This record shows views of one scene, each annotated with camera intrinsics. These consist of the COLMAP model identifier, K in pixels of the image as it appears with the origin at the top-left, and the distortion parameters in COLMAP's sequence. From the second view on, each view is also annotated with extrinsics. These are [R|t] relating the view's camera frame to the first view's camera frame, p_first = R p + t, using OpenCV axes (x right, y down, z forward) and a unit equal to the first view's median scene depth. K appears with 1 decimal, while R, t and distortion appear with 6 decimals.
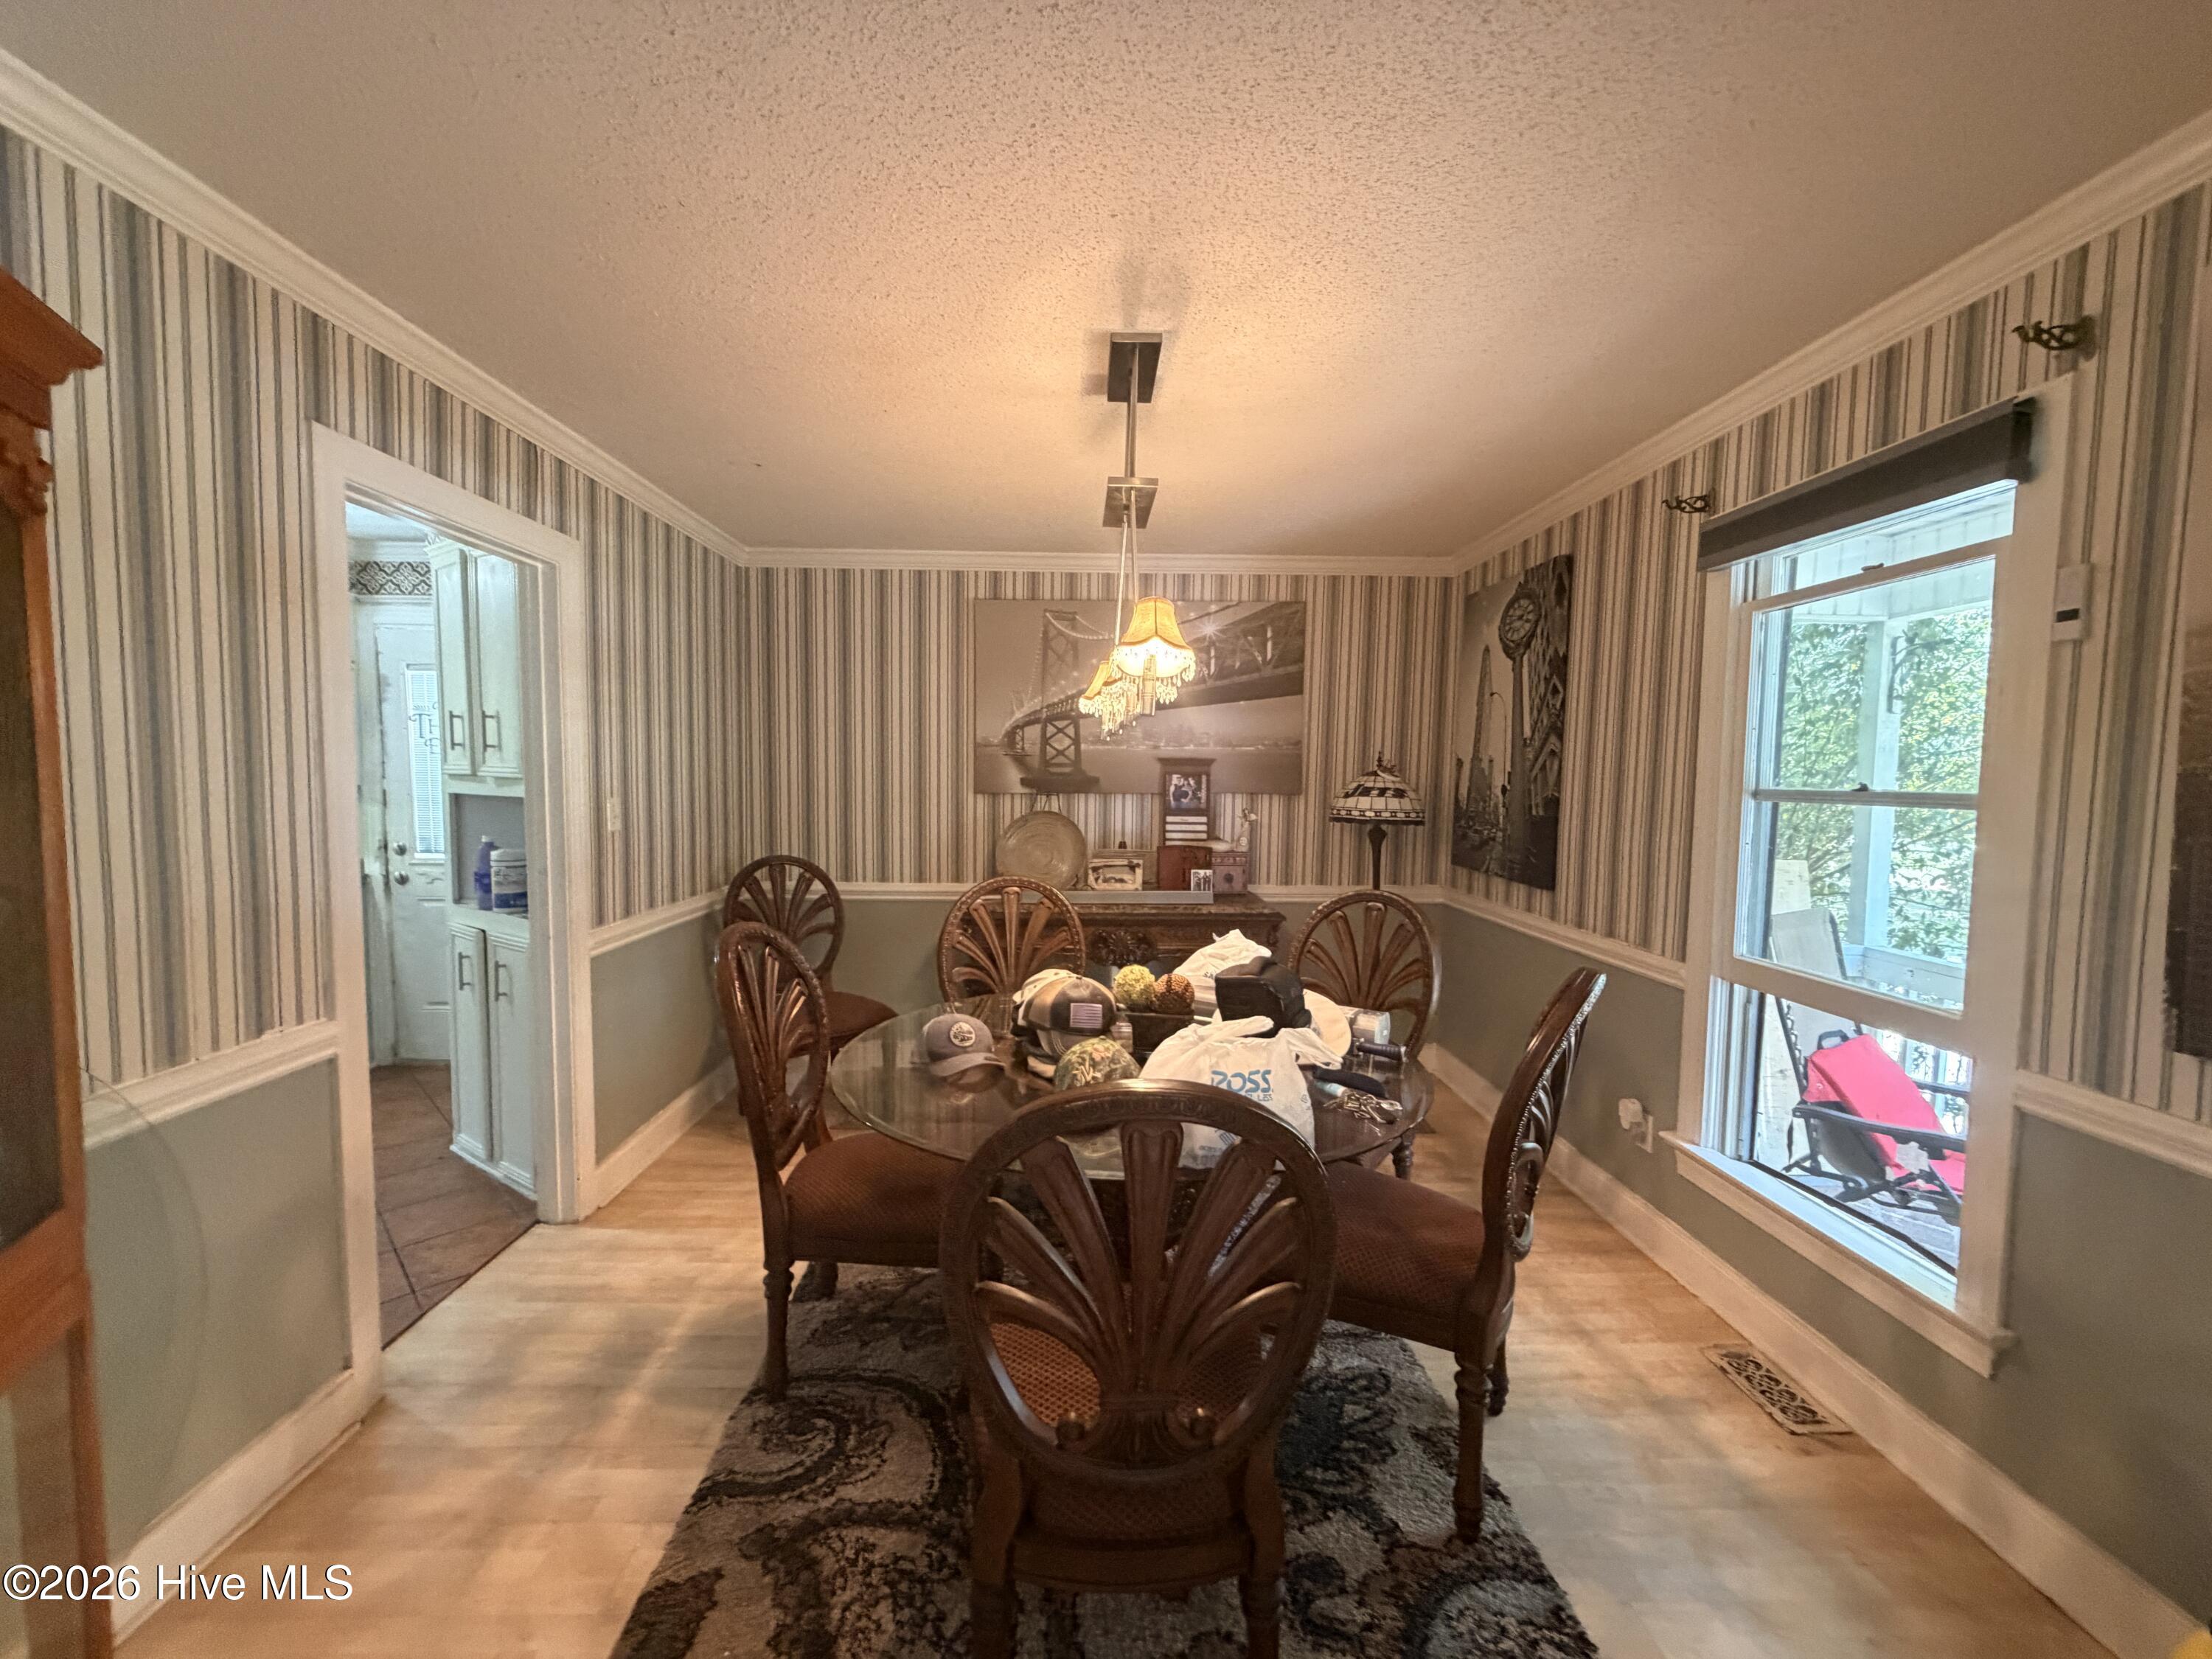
lens RADIAL K [[886.5, 0, 1099.9], [0, 886.5, 824.5], [0, 0, 1]] dist [-0.000886, 0.000091]
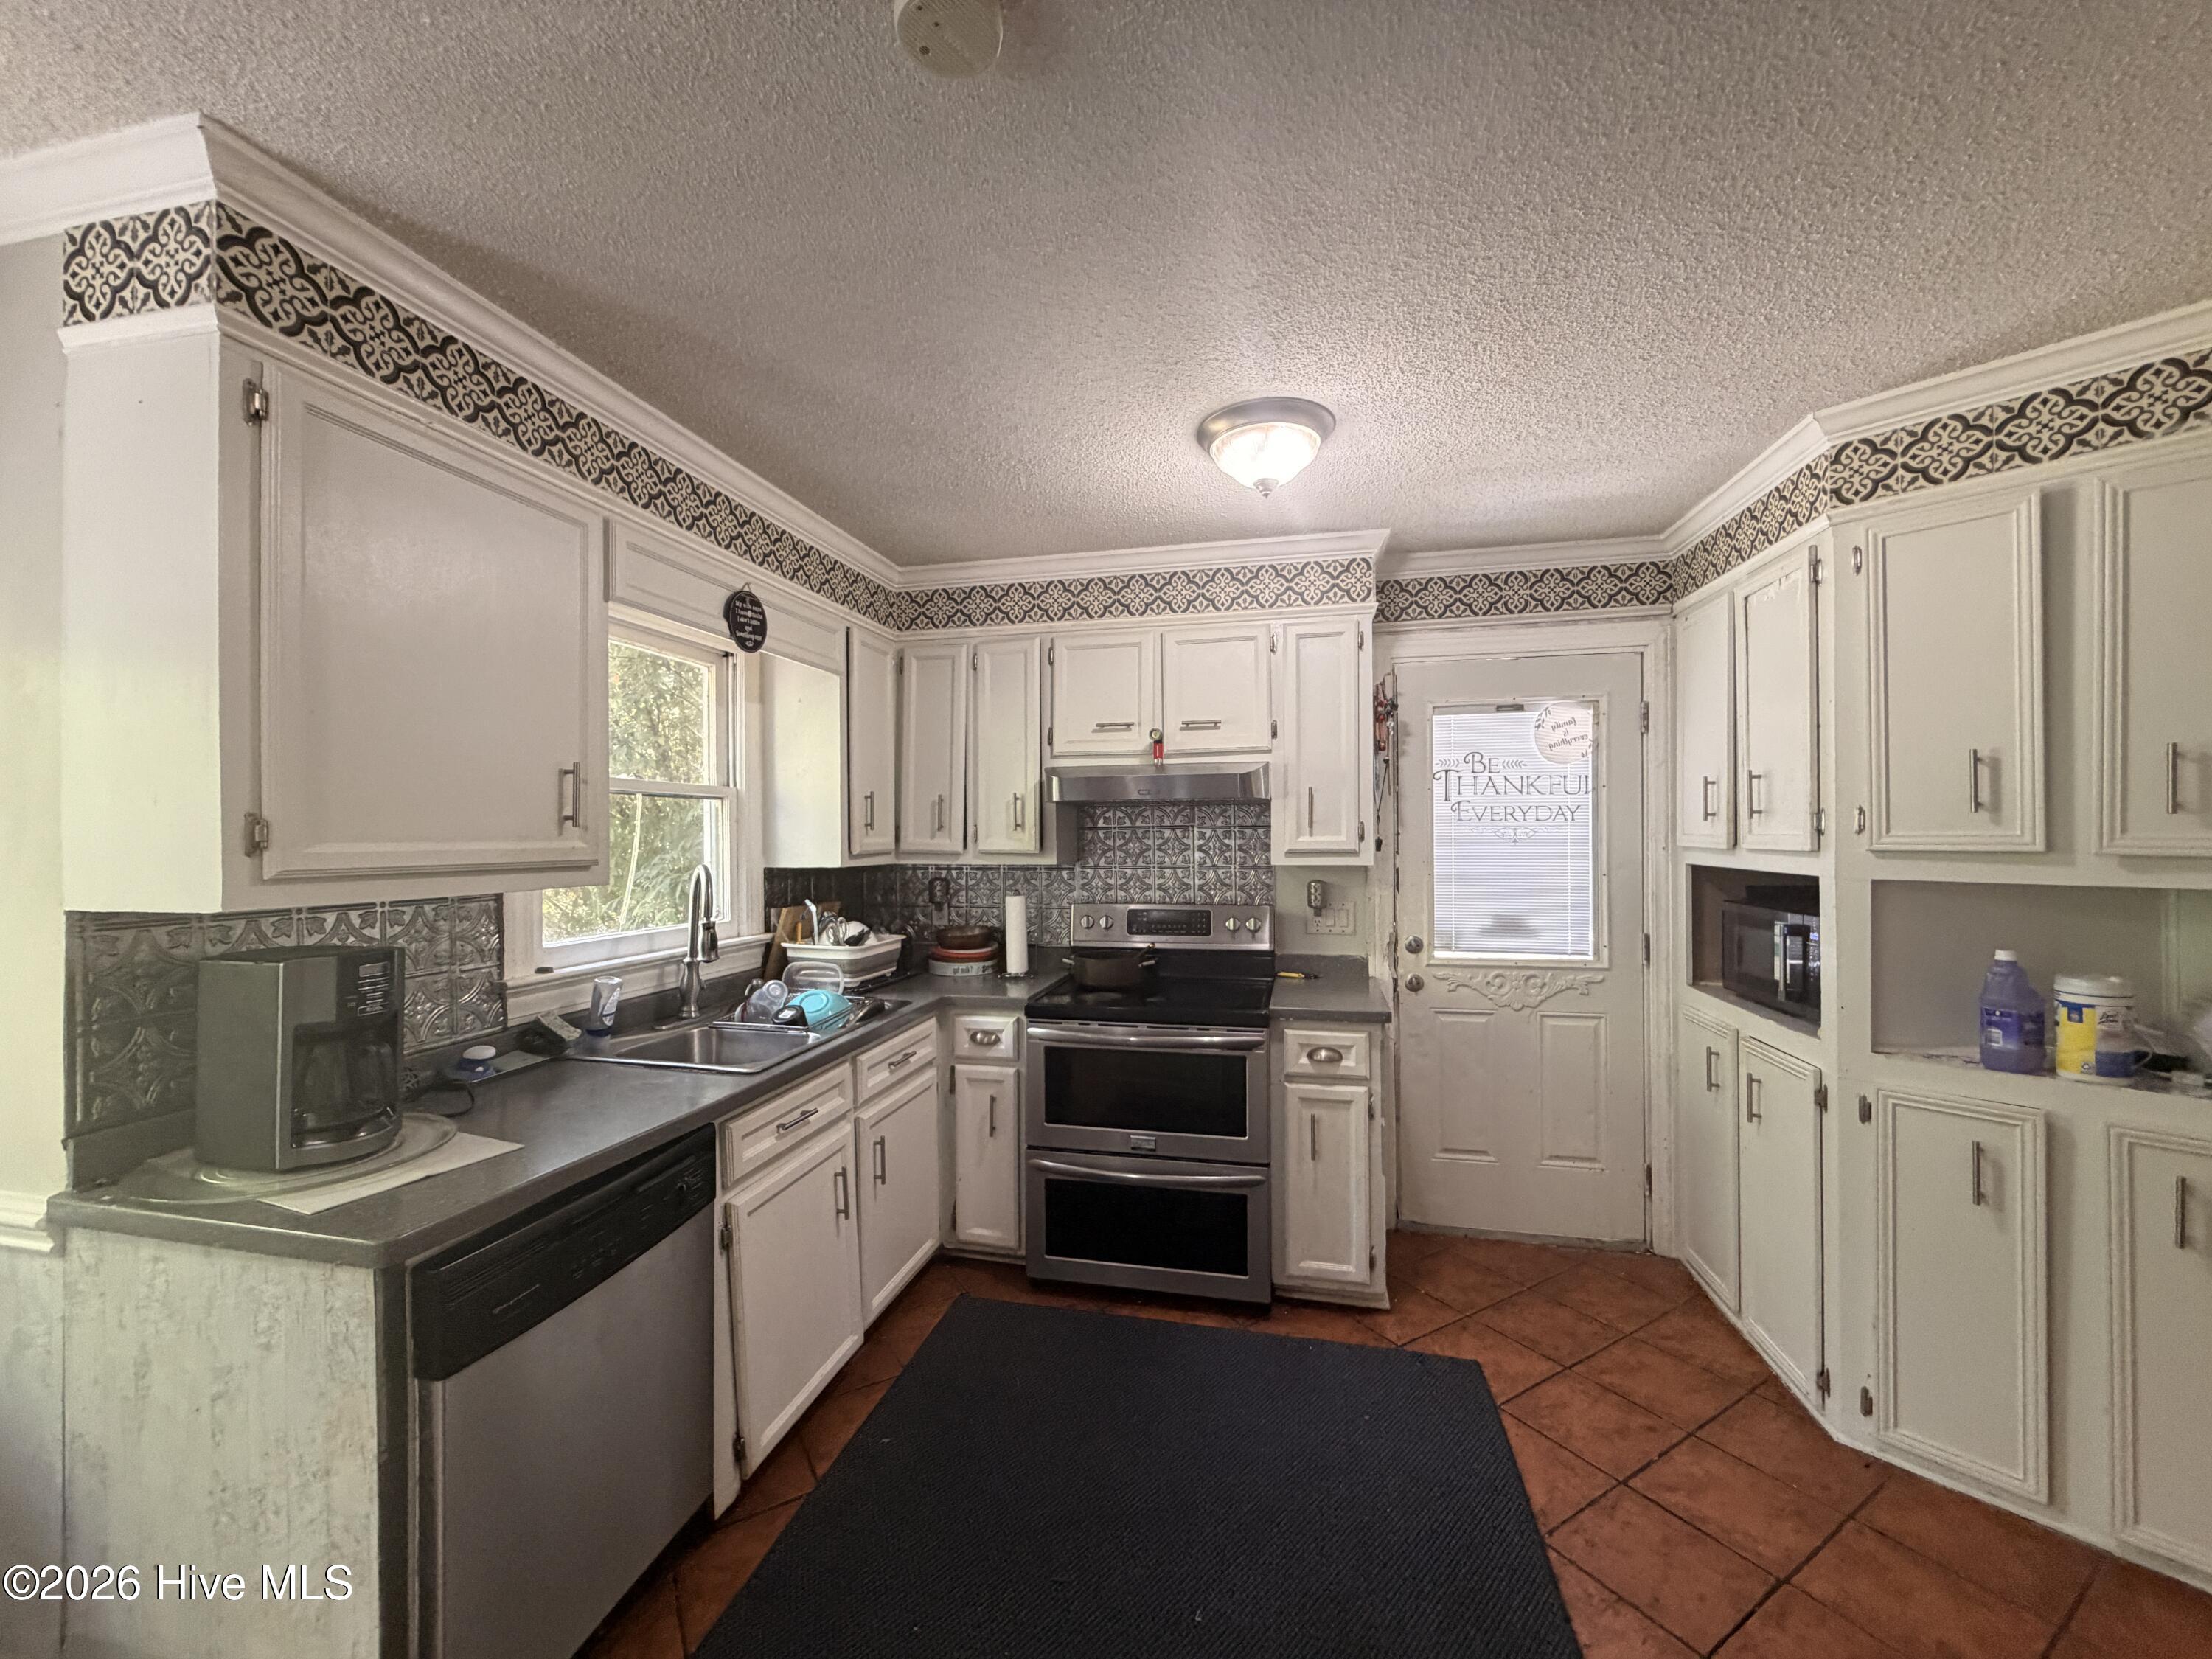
lens RADIAL K [[886.5, 0, 1120.7], [0, 886.5, 836.1], [0, 0, 1]] dist [-0.000886, 0.000091]
pose [[0.967923, -0.010438, -0.251032, -0.844727], [-0.004504, 0.998255, -0.058873, -0.020701], [0.251208, 0.058116, 0.966187, 0.183902]]
